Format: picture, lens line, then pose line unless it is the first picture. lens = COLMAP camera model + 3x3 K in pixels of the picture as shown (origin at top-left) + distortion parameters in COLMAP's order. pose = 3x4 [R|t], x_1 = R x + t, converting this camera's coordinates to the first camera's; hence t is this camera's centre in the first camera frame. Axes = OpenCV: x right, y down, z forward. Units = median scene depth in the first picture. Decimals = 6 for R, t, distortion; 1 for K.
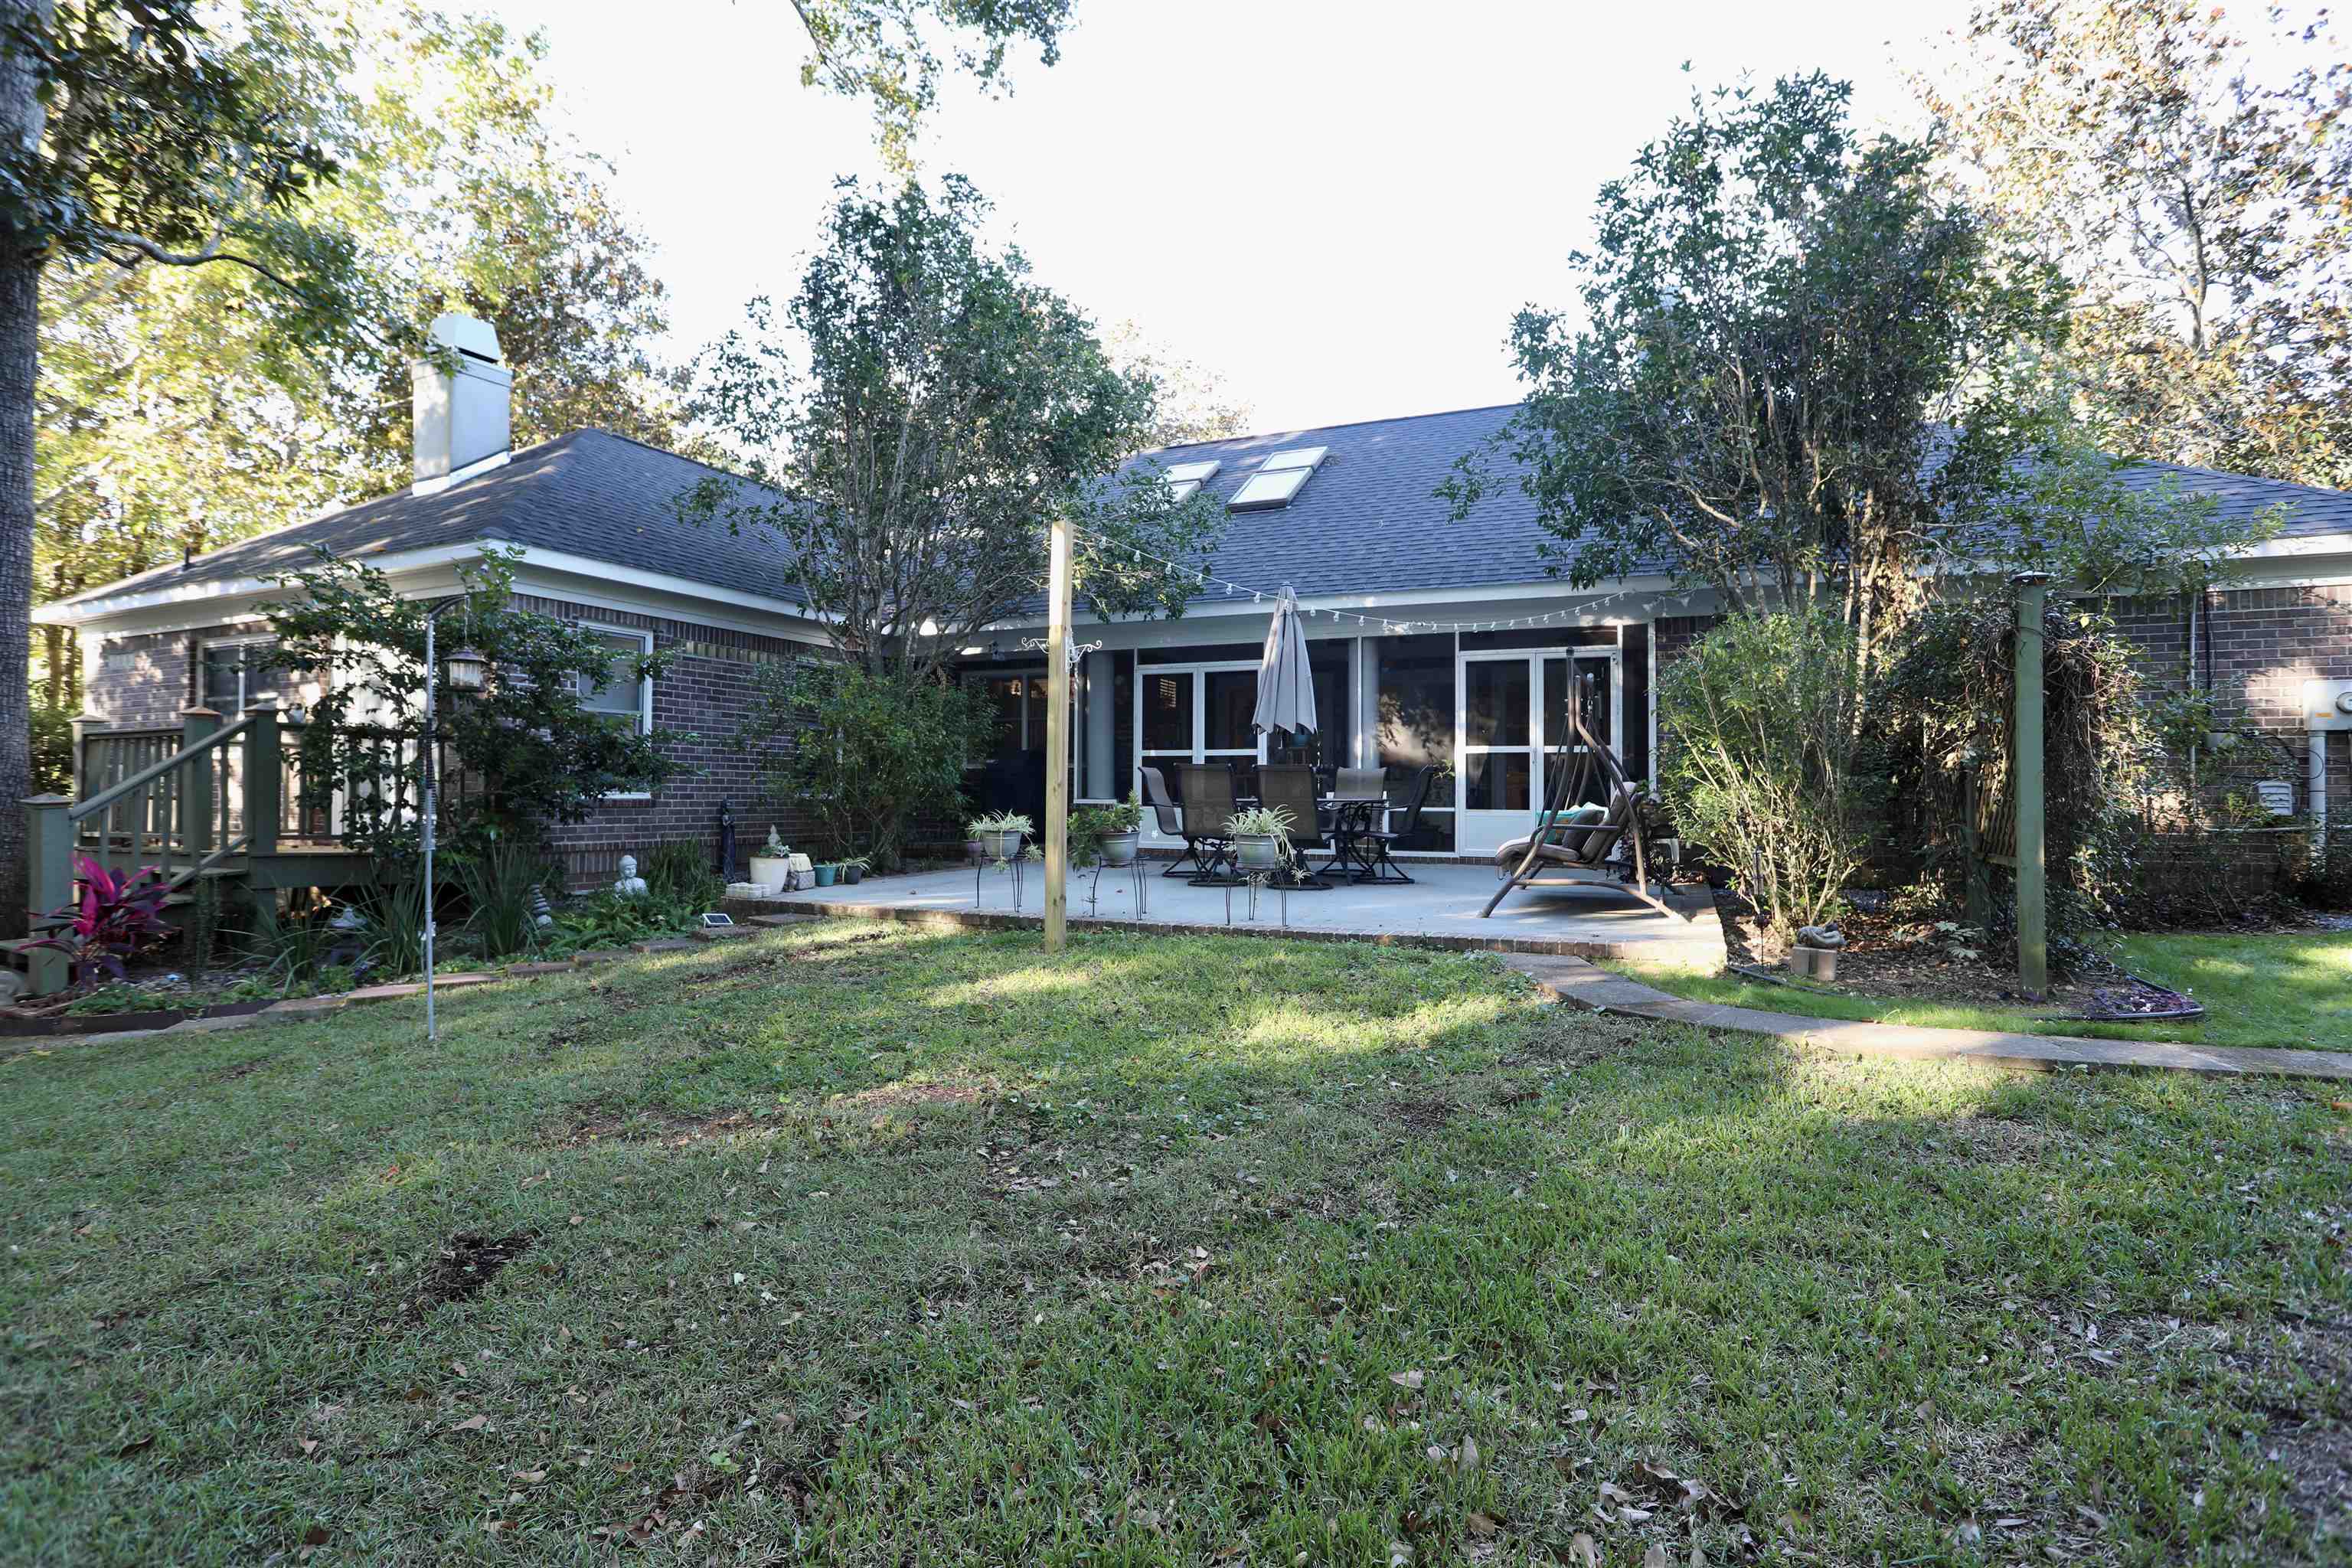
lens RADIAL K [[1166.3, 0, 1164.1], [0, 1166.3, 783.0], [0, 0, 1]] dist [-0.069580, 0.028627]
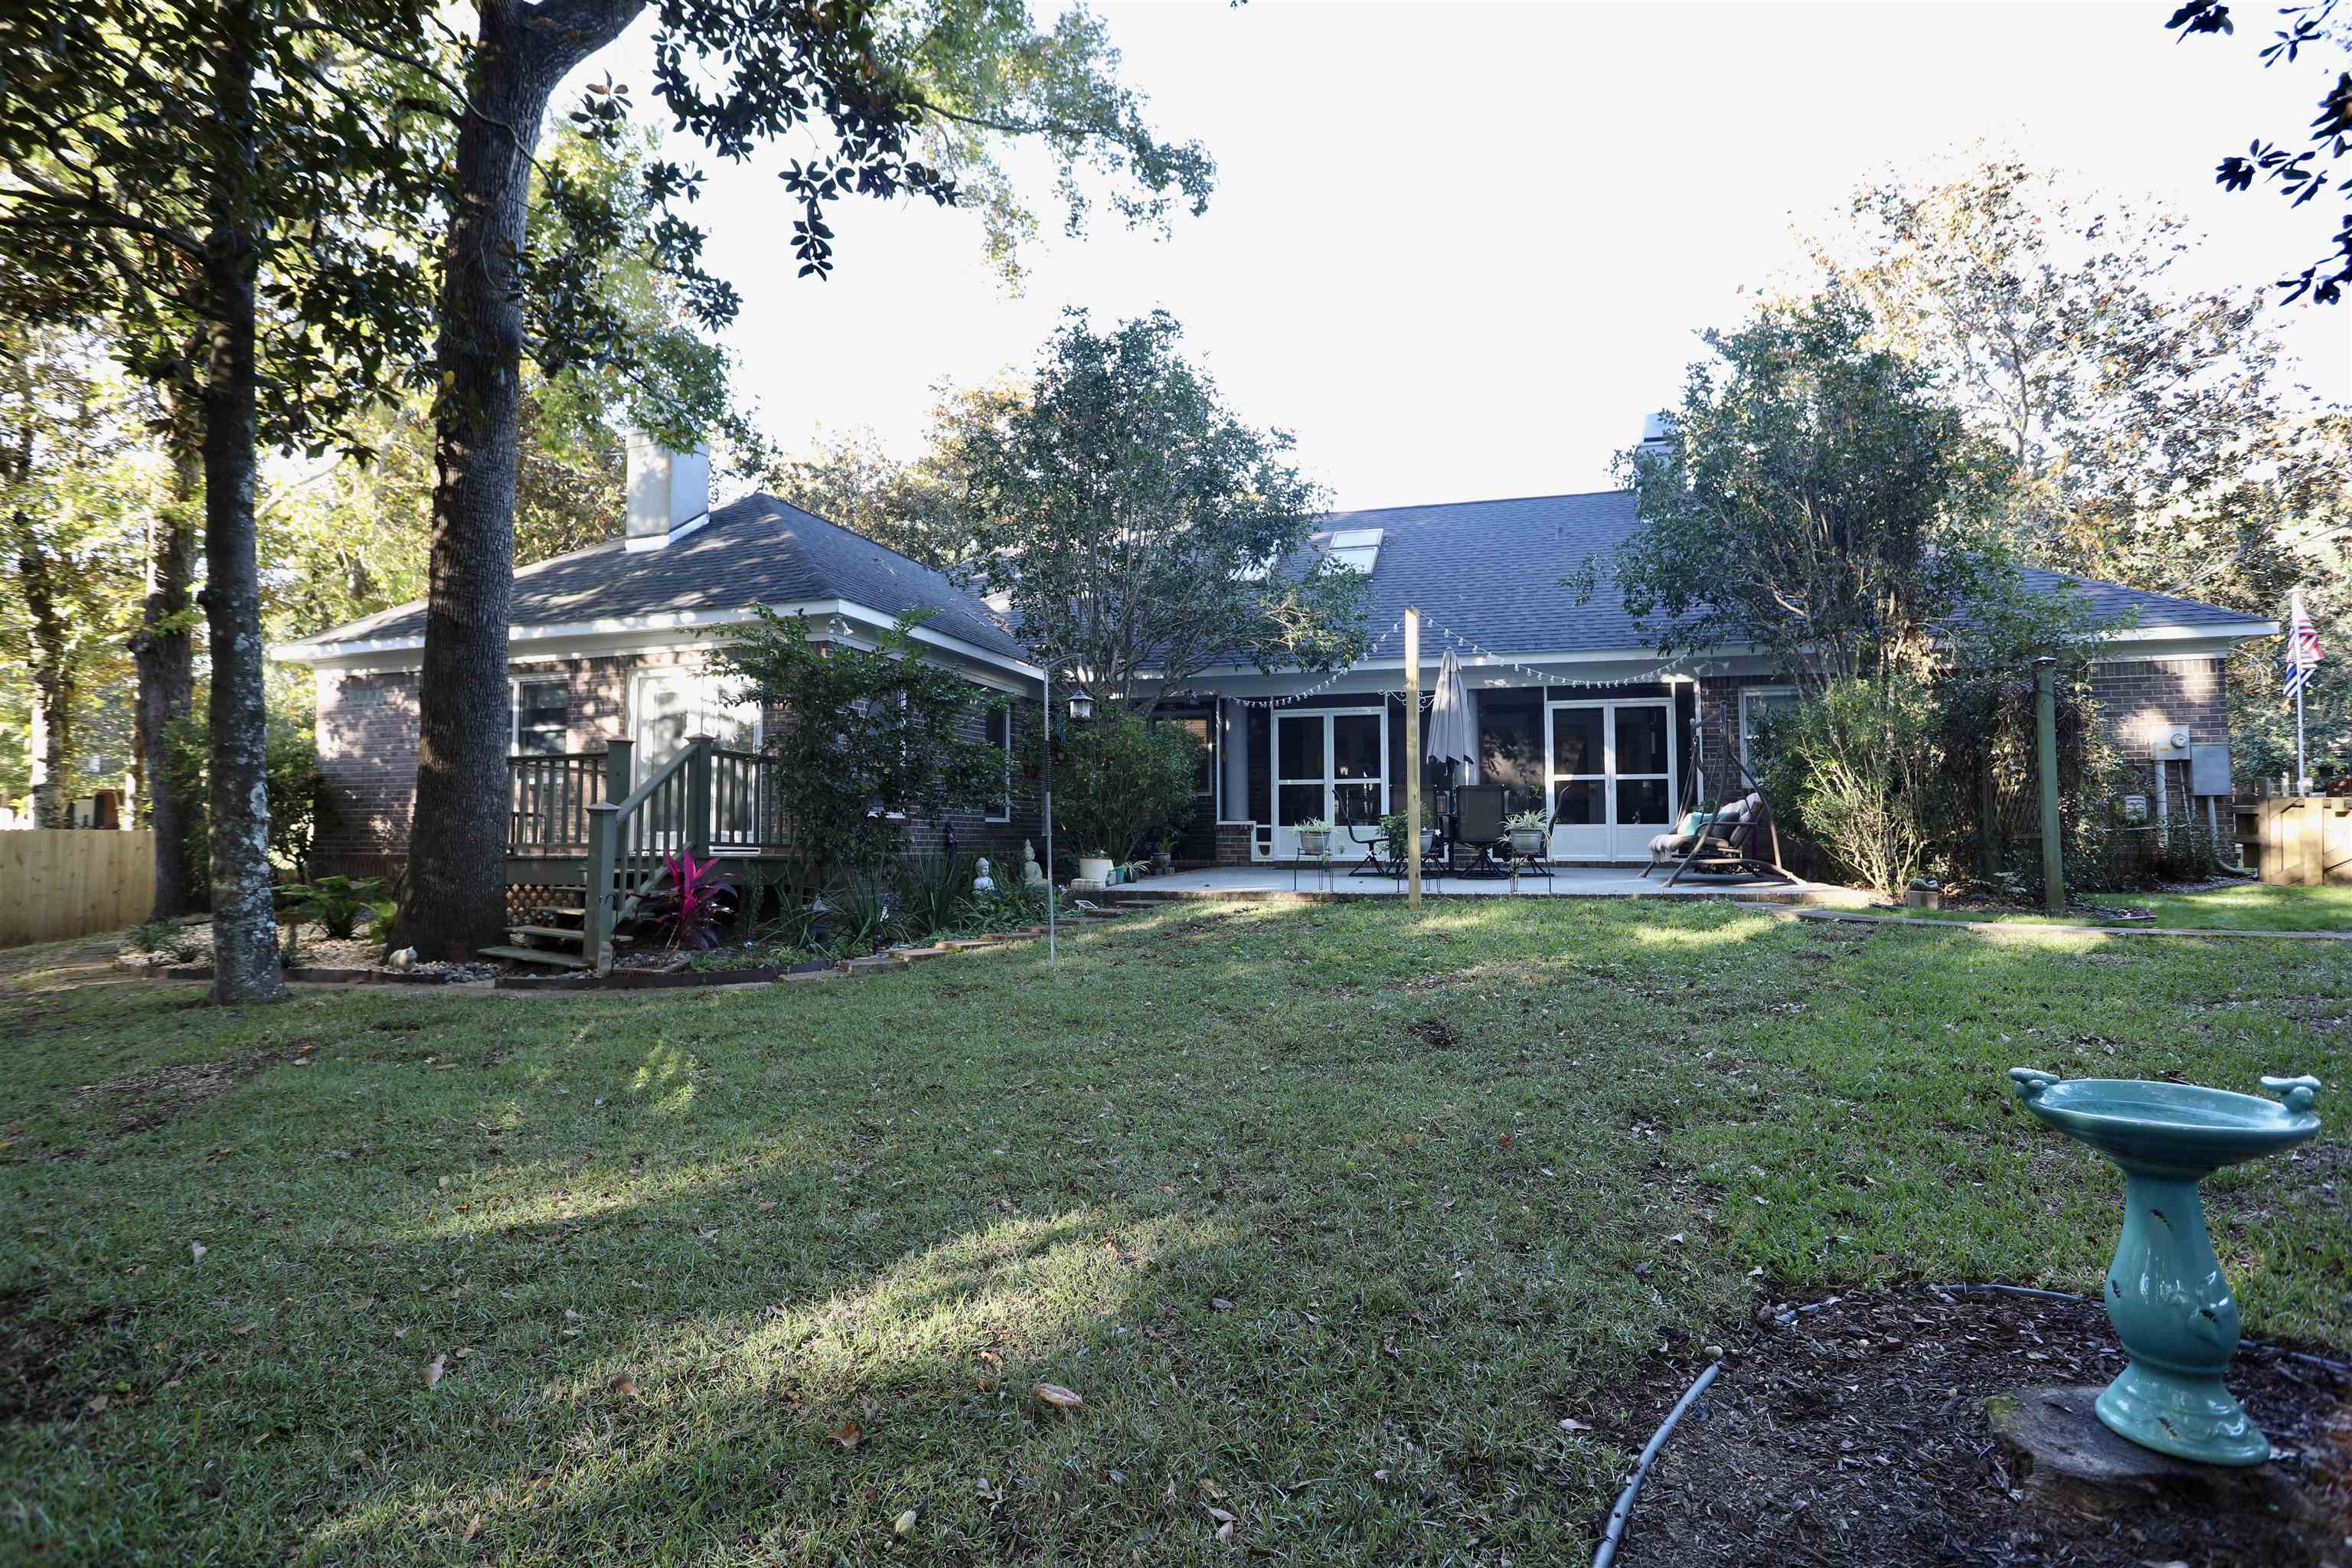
lens RADIAL K [[1166.3, 0, 1190.7], [0, 1166.3, 769.9], [0, 0, 1]] dist [-0.069580, 0.028627]
pose [[0.990812, 0.001081, 0.135239, -0.326916], [0.005652, 0.998763, -0.049397, 0.024534], [-0.135125, 0.049708, 0.989581, -0.216958]]
